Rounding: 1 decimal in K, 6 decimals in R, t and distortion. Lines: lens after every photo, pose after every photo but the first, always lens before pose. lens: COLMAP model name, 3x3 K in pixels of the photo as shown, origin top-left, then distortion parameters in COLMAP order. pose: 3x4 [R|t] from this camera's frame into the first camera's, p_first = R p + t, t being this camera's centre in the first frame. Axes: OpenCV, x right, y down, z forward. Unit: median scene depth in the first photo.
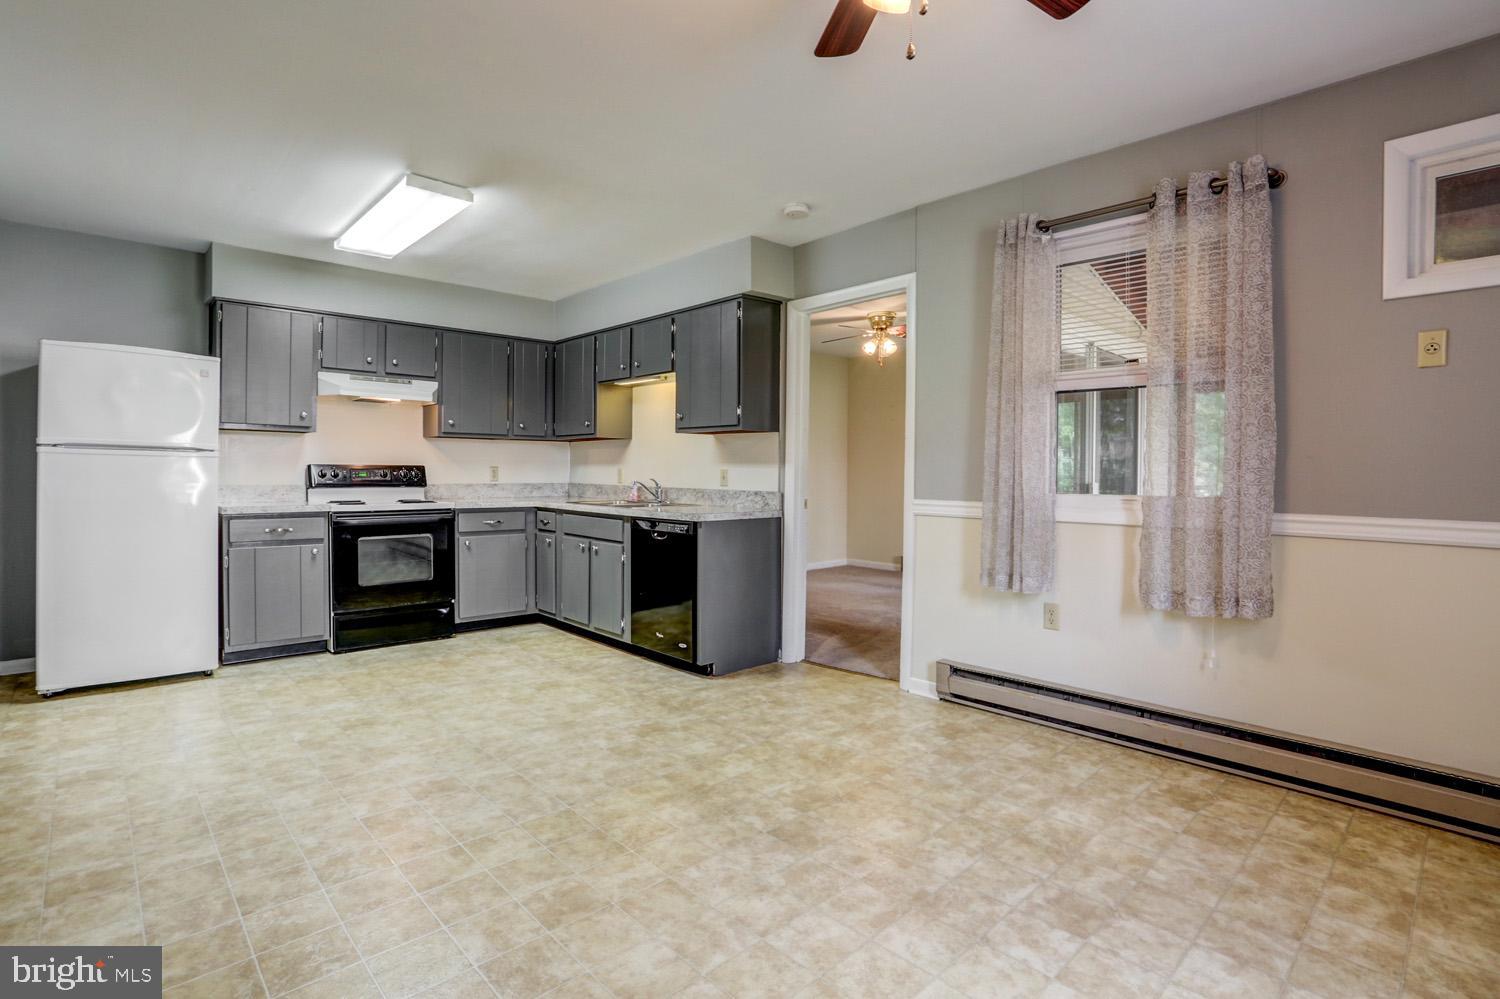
lens RADIAL K [[737.9, 0, 738.7], [0, 737.9, 499.8], [0, 0, 1]] dist [-0.054059, 0.012853]
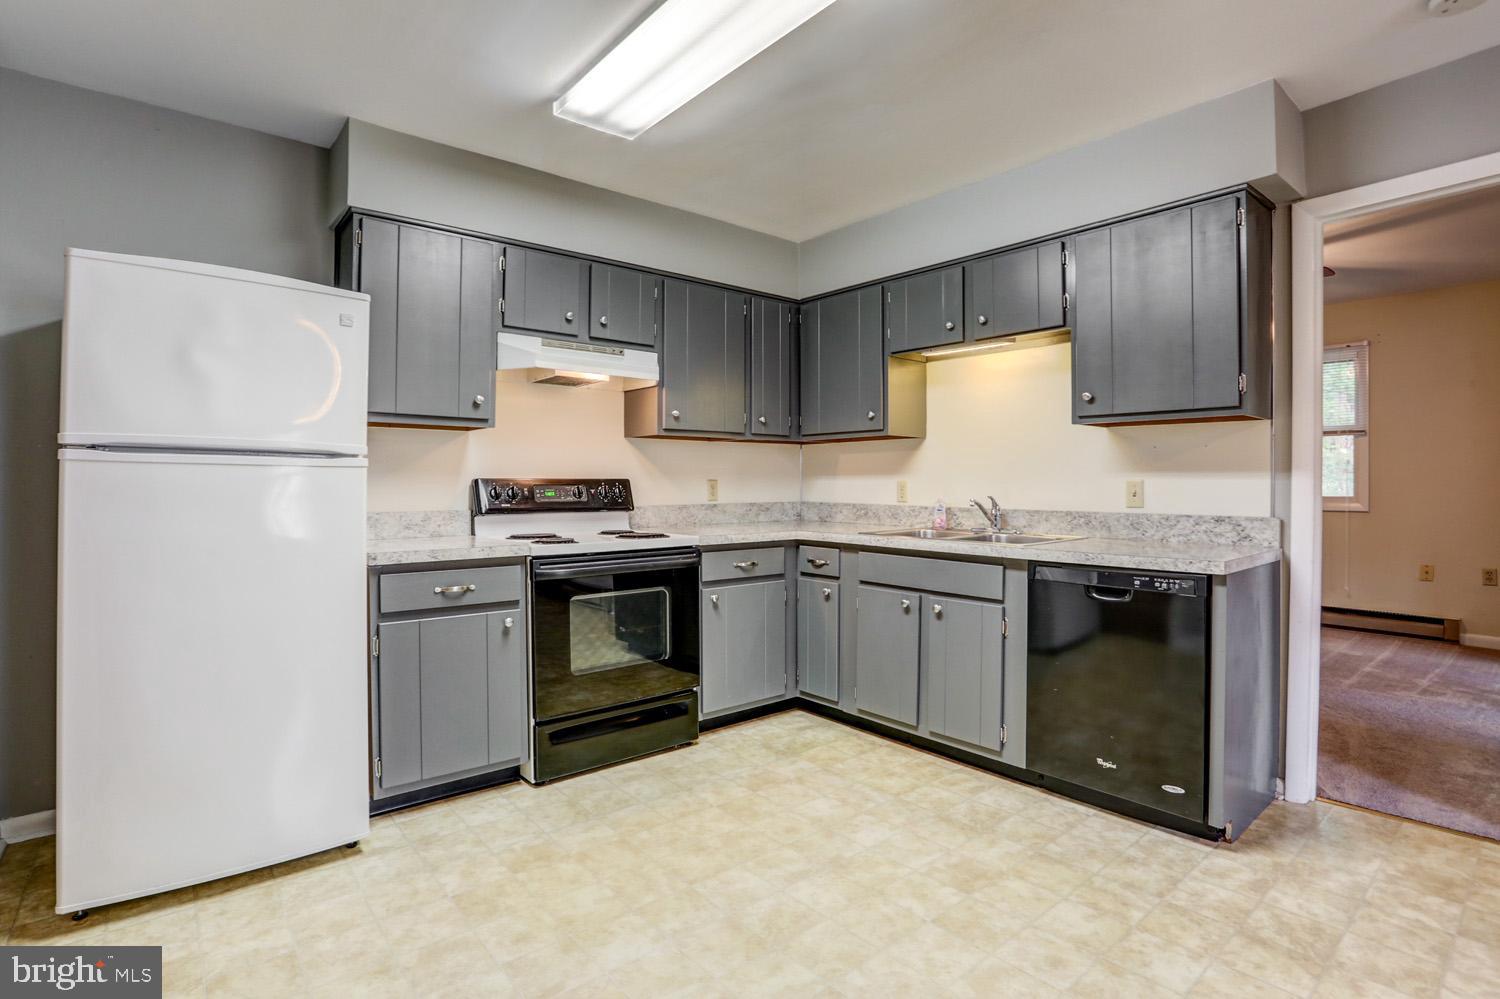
lens RADIAL K [[737.9, 0, 740.4], [0, 737.9, 493.1], [0, 0, 1]] dist [-0.054059, 0.012853]
pose [[0.998721, -0.008106, -0.049900, -0.375405], [0.006885, 0.999674, -0.024590, -0.020734], [0.050083, 0.024215, 0.998451, 0.413467]]
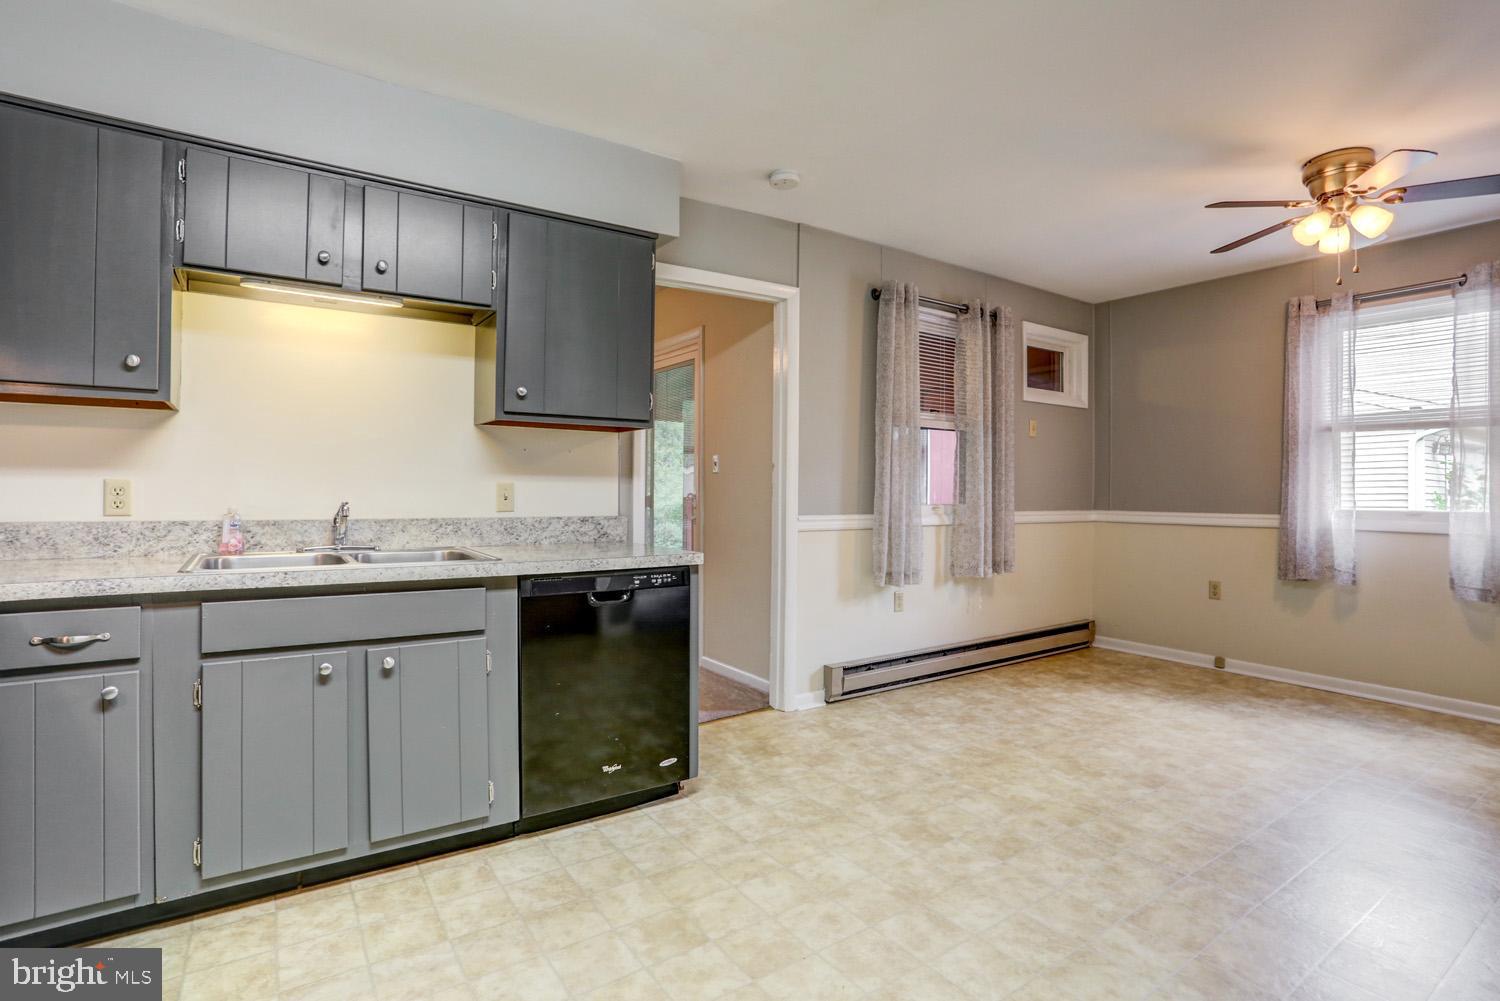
lens RADIAL K [[737.9, 0, 782.1], [0, 737.9, 495.2], [0, 0, 1]] dist [-0.054059, 0.012853]
pose [[0.120720, -0.014793, 0.992576, -0.676021], [0.032457, 0.999413, 0.010947, -0.035761], [-0.992156, 0.030894, 0.121129, 0.805904]]
